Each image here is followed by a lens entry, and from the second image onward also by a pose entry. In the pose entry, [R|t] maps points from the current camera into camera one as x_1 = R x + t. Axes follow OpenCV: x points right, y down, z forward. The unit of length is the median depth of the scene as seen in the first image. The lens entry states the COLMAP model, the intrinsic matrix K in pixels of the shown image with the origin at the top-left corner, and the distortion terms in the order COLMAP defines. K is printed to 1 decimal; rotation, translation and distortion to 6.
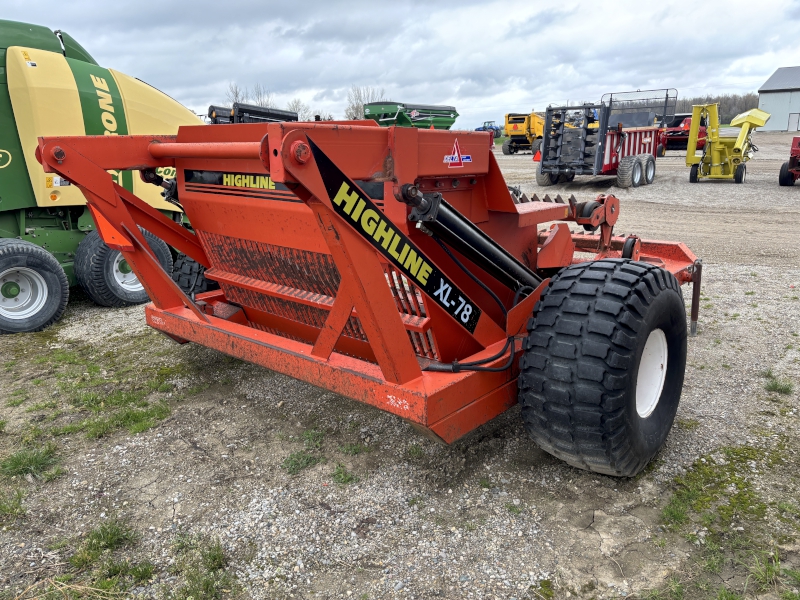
lens RADIAL K [[572.2, 0, 400.0], [0, 572.2, 300.0], [0, 0, 1]] dist [-0.002807, -0.001760]
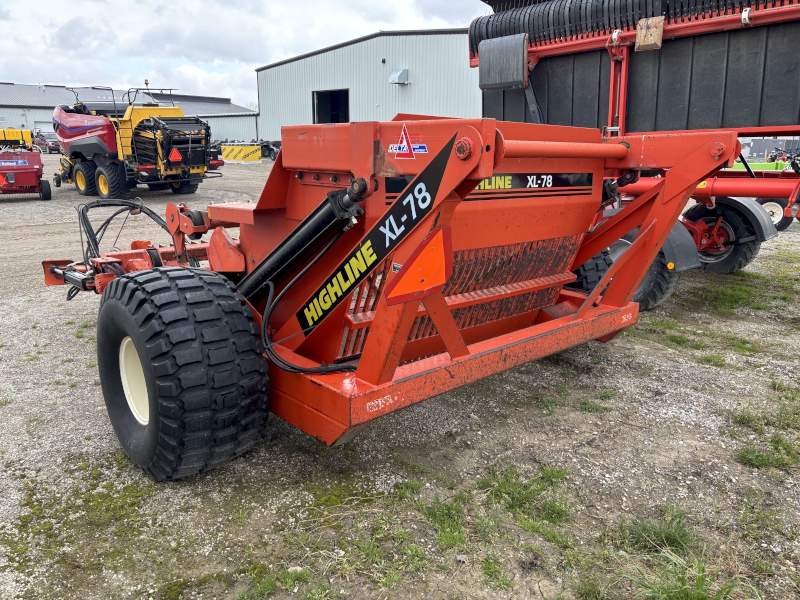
lens RADIAL K [[608.7, 0, 400.0], [0, 608.7, 300.0], [0, 0, 1]] dist [0.033946, -0.007157]
pose [[0.153696, -0.243814, 0.957566, -1.291675], [0.241429, 0.948975, 0.202875, -0.264281], [-0.958170, 0.200003, 0.204718, 0.978871]]
